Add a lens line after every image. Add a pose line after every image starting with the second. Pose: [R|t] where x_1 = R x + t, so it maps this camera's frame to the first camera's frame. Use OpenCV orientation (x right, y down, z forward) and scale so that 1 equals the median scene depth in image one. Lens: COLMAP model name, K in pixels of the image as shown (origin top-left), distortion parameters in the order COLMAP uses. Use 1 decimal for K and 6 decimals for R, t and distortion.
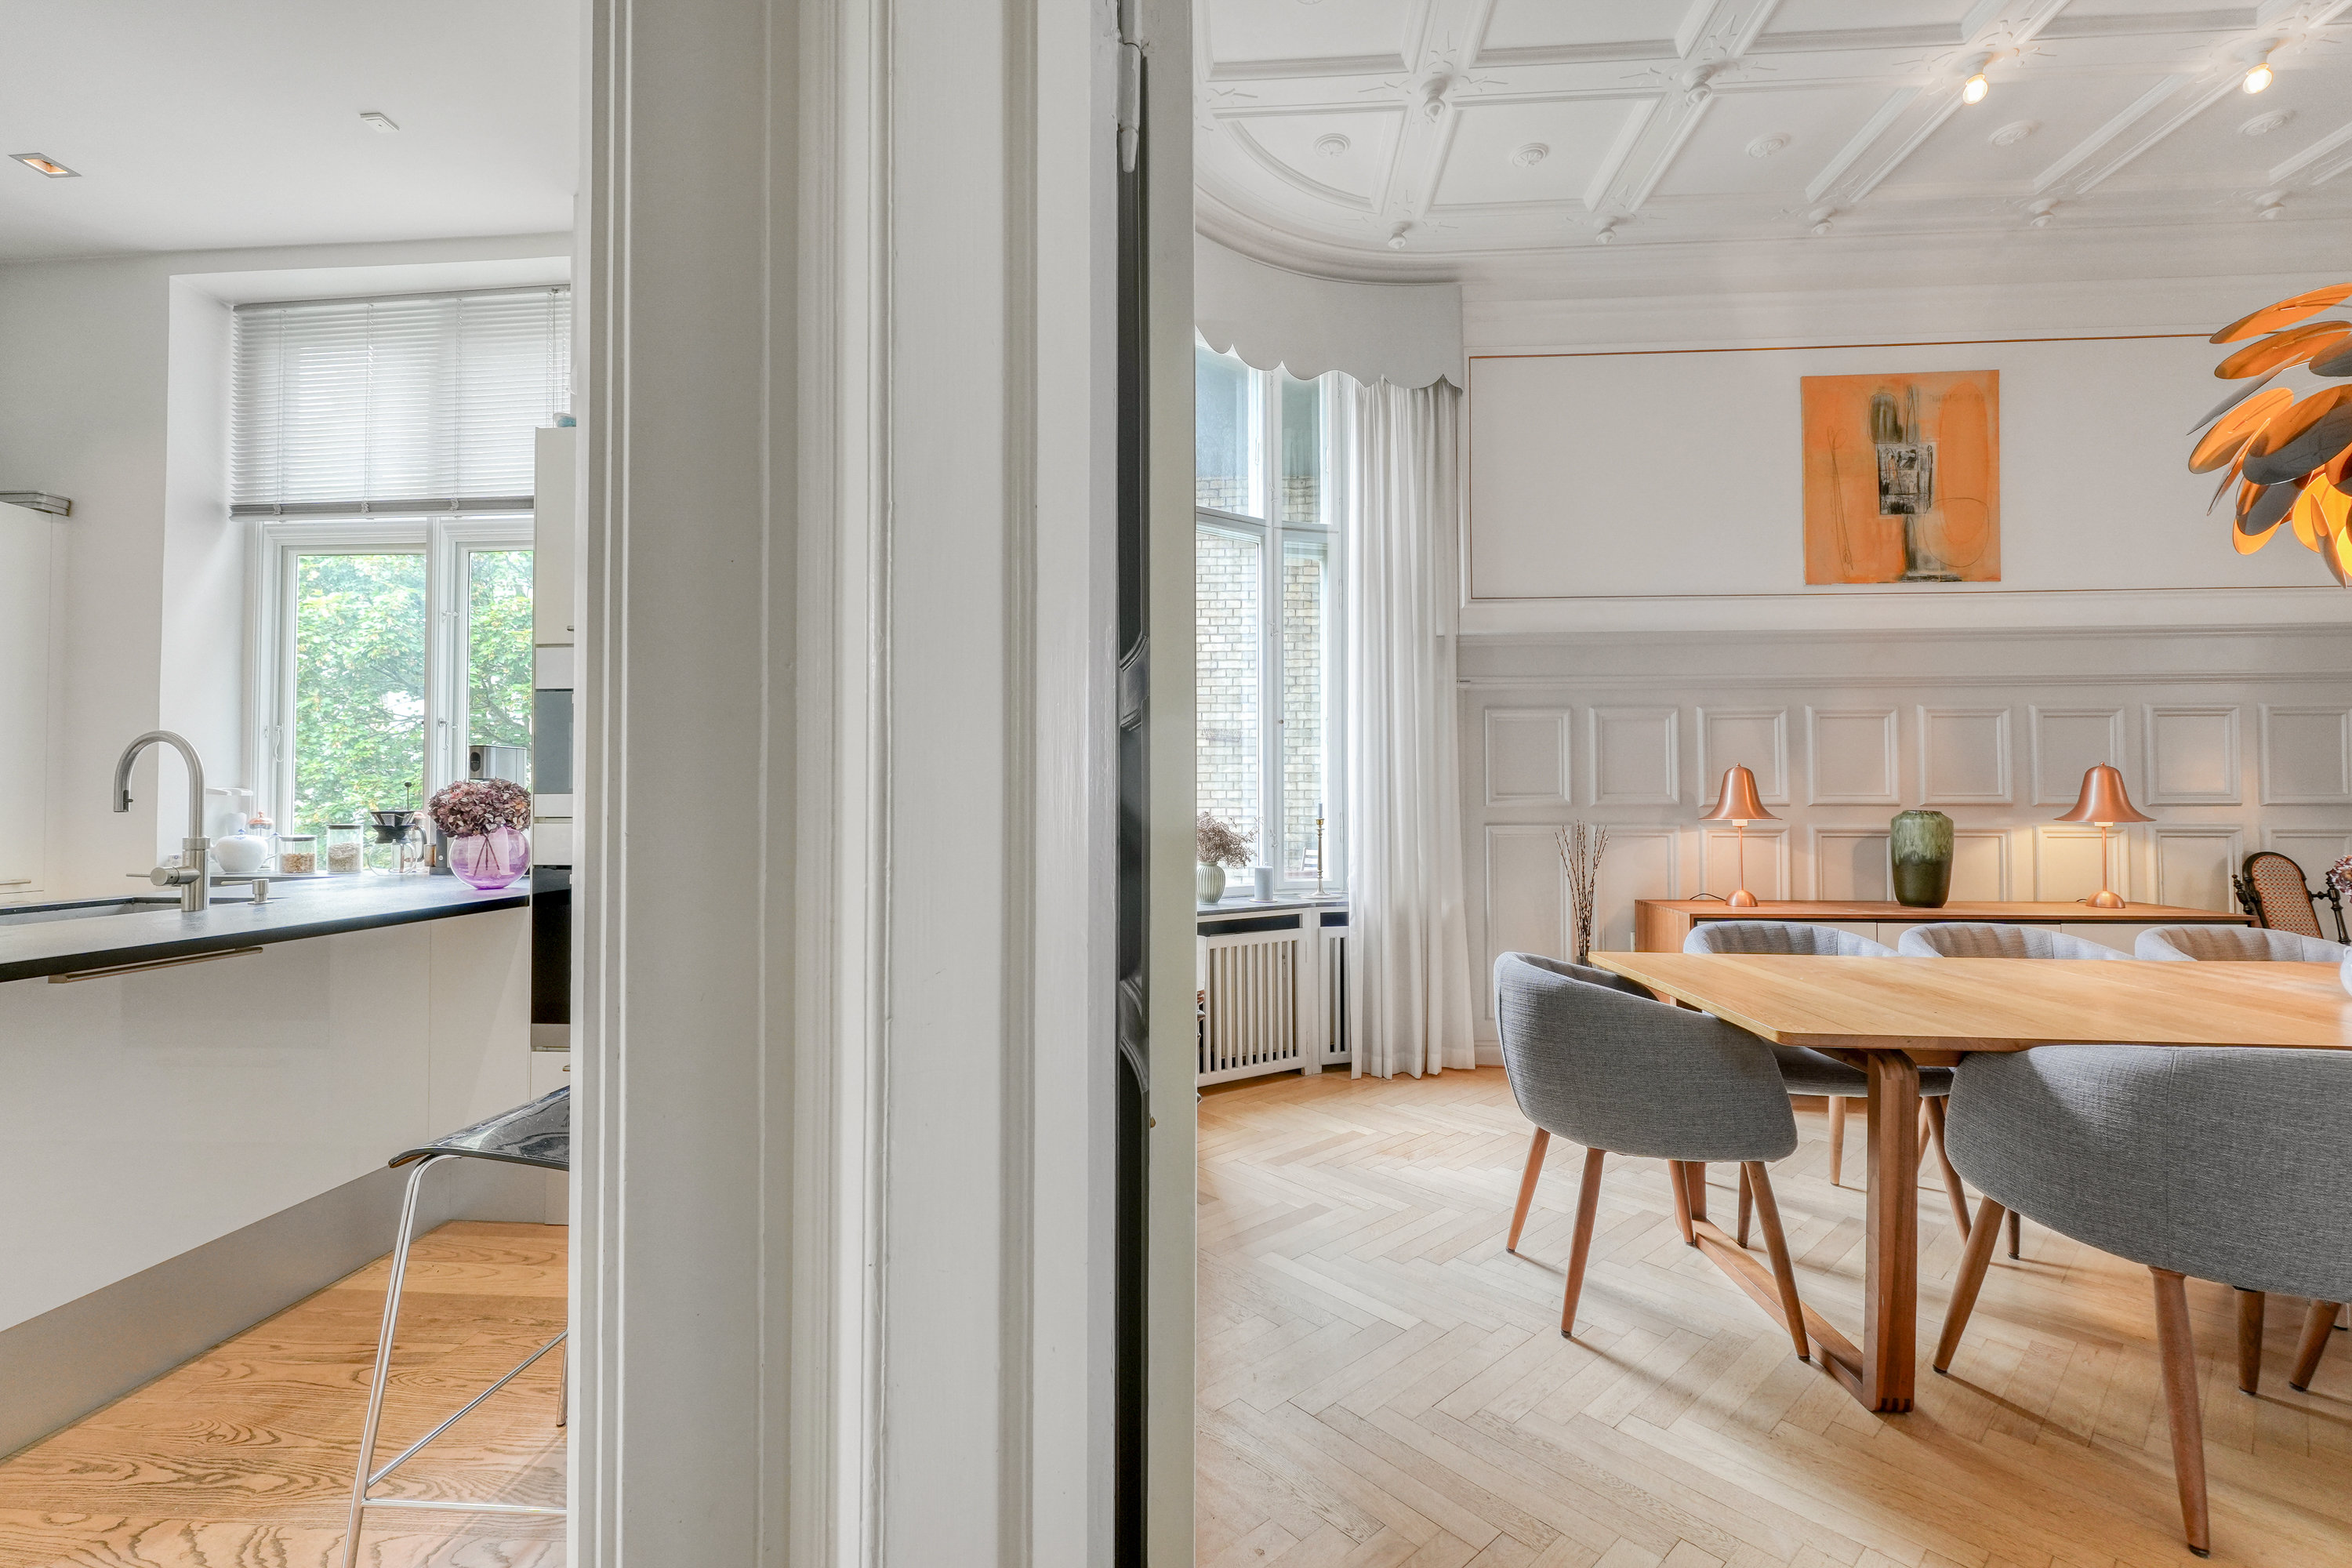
lens RADIAL K [[983.5, 0, 1176.0], [0, 983.5, 784.0], [0, 0, 1]] dist [0.001264, 0.000650]
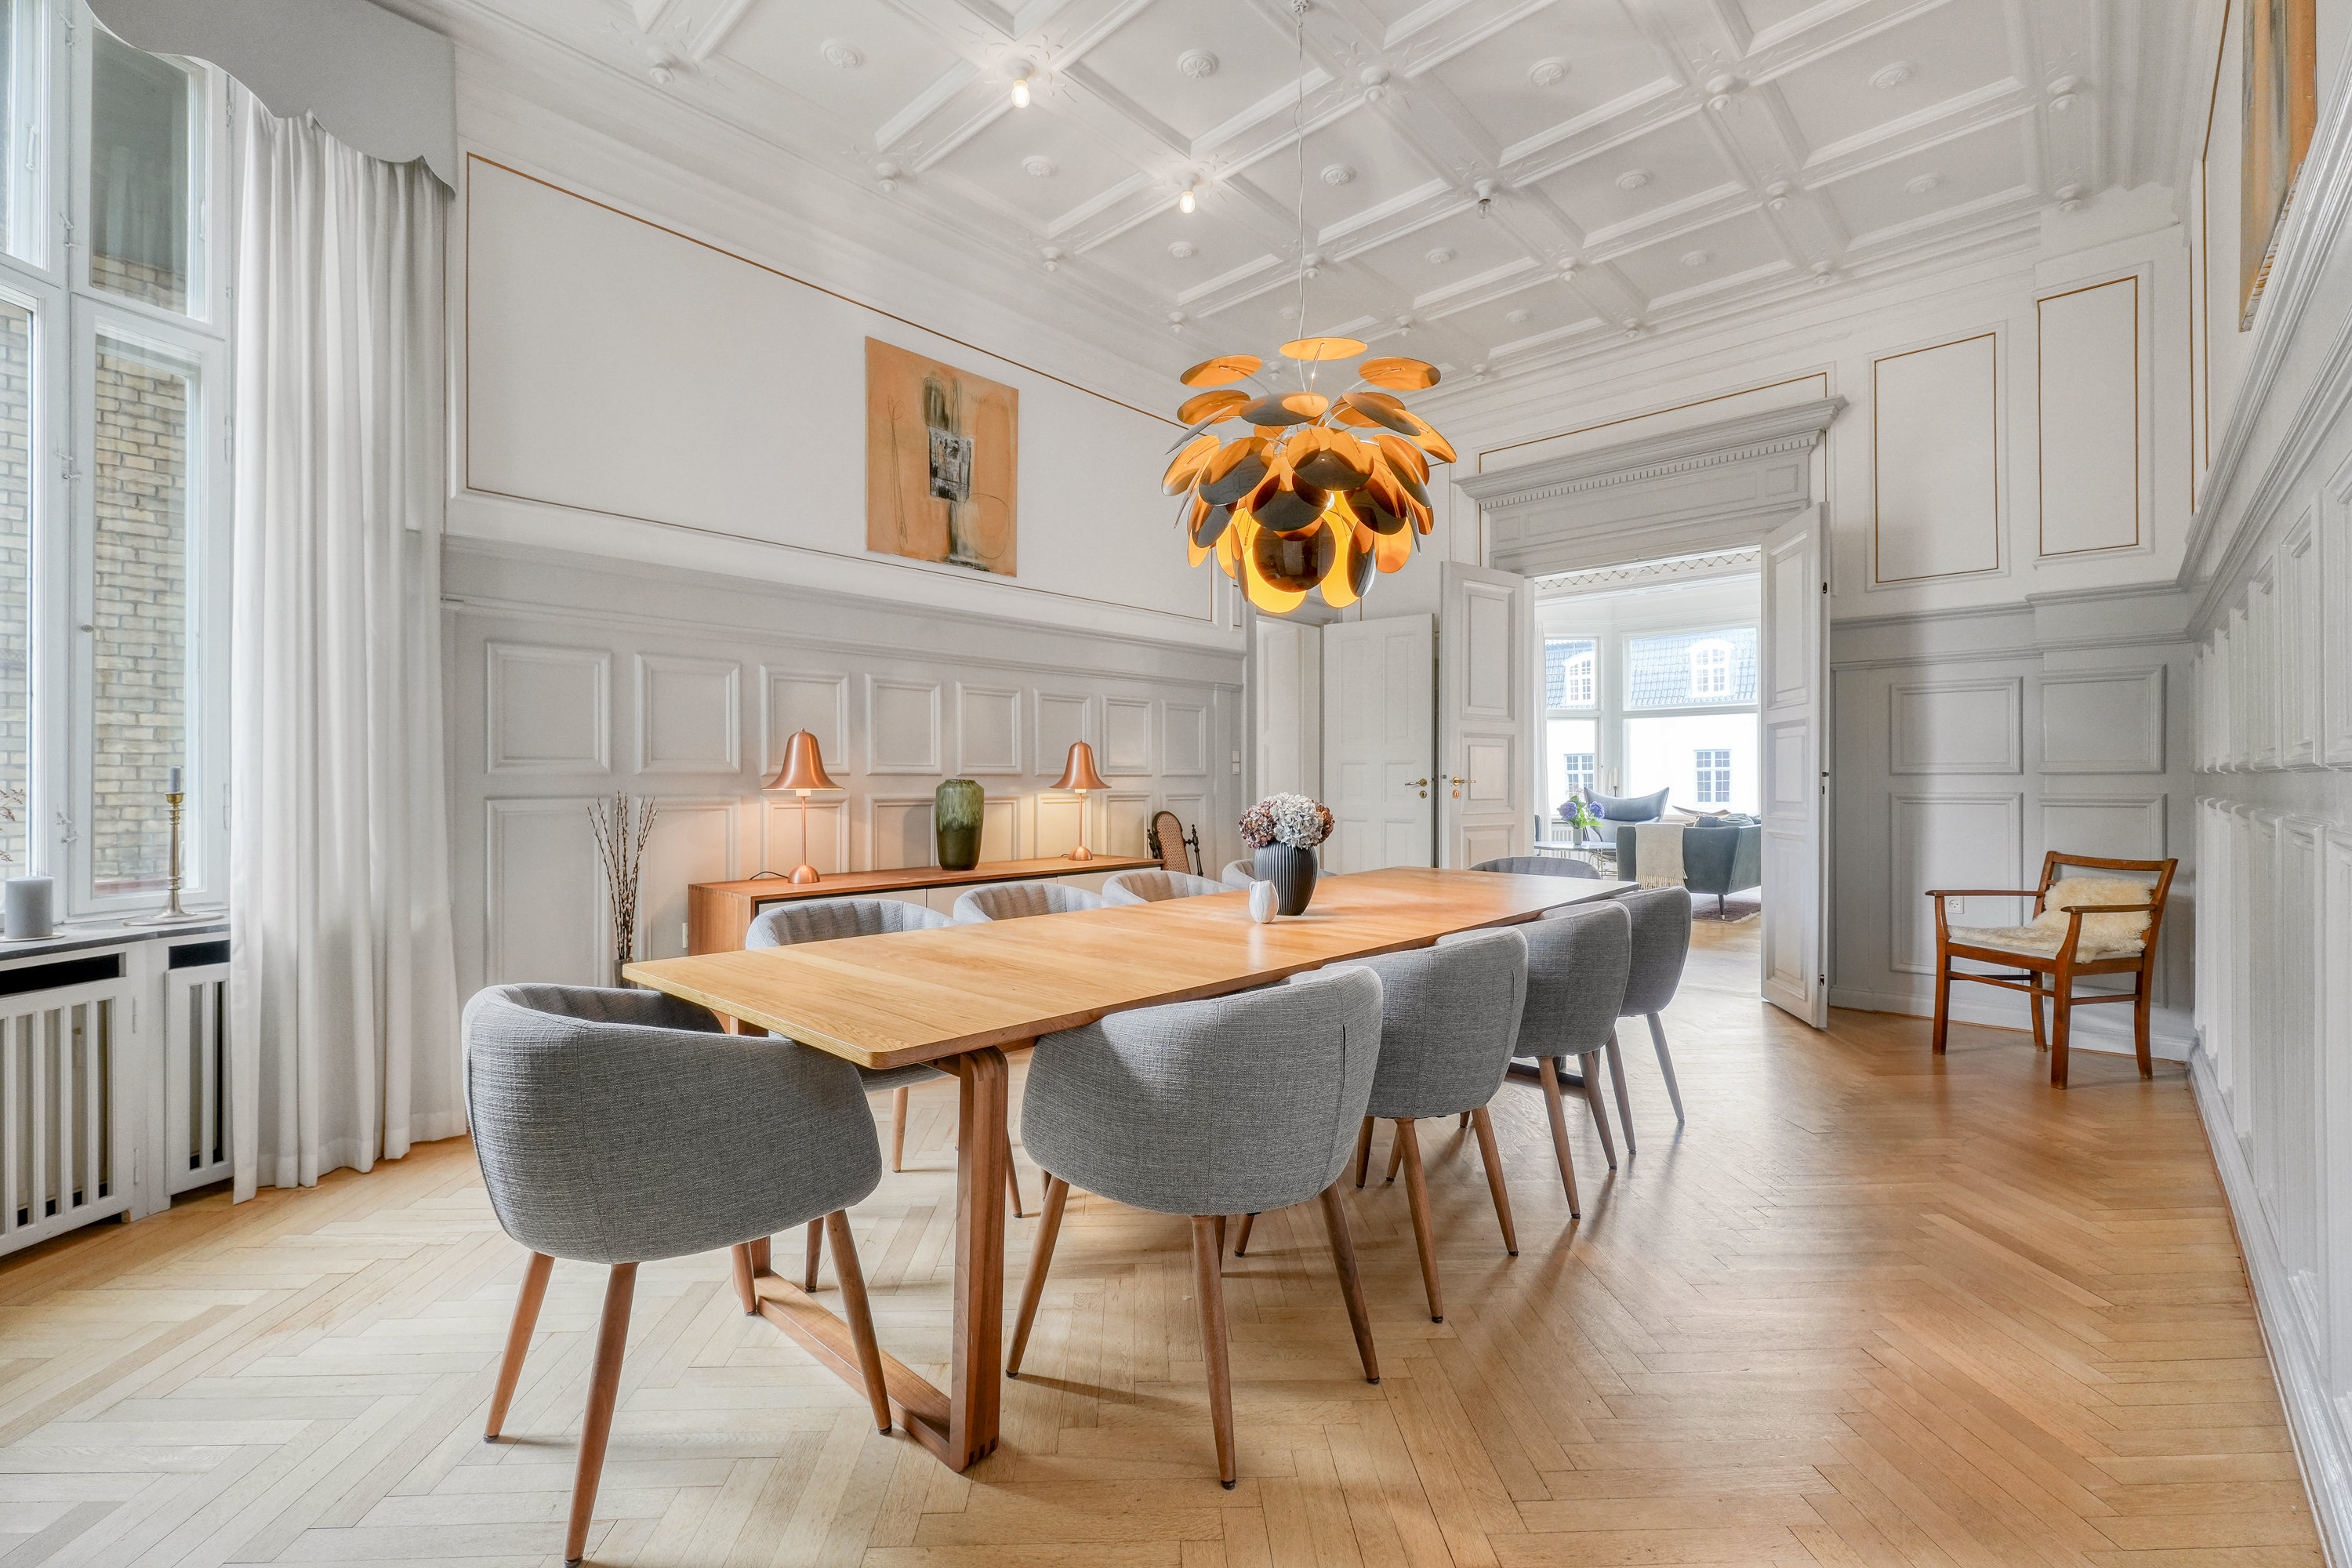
lens RADIAL K [[1001.2, 0, 1173.4], [0, 1001.2, 778.4], [0, 0, 1]] dist [-0.003869, -0.000243]
pose [[0.632429, 0.002288, 0.774615, 0.066572], [-0.016612, 0.999806, 0.010609, 0.010562], [-0.774440, -0.019577, 0.632344, 0.140376]]
